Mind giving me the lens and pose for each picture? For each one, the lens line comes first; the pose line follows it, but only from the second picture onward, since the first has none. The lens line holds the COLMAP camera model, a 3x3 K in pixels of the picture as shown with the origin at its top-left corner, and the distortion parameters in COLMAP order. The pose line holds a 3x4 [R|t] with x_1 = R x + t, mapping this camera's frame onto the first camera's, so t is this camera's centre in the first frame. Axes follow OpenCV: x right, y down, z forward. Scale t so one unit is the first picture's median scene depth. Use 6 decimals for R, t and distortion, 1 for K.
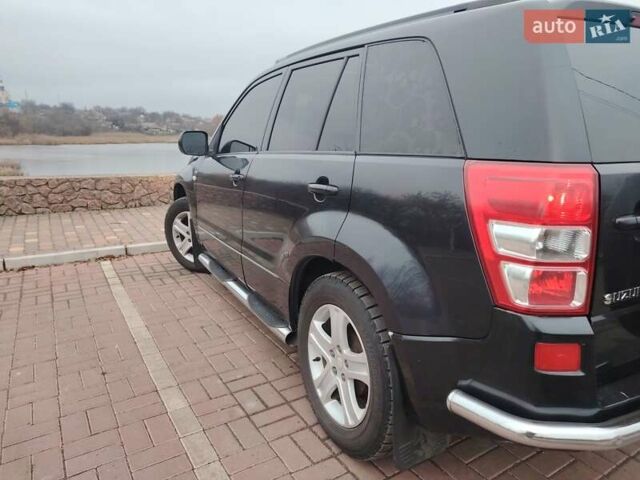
lens RADIAL K [[441.2, 0, 321.1], [0, 441.2, 240.8], [0, 0, 1]] dist [0.013170, -0.007130]
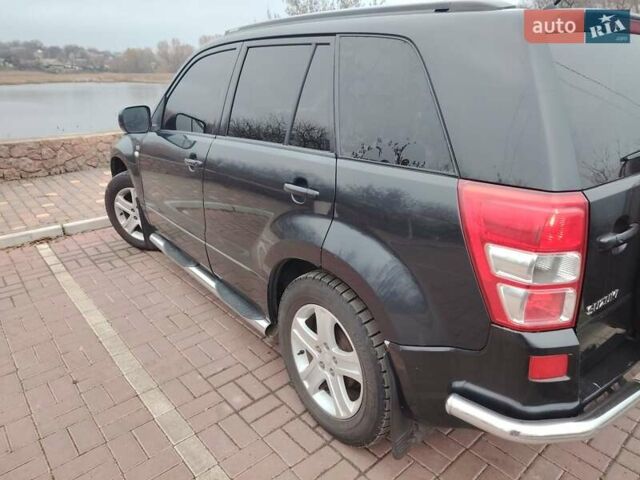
lens RADIAL K [[441.2, 0, 320.1], [0, 441.2, 238.6], [0, 0, 1]] dist [0.013170, -0.007130]
pose [[0.987691, -0.069261, 0.140247, -0.093253], [0.050278, 0.989619, 0.134634, -0.132364], [-0.148116, -0.125925, 0.980920, 0.020614]]
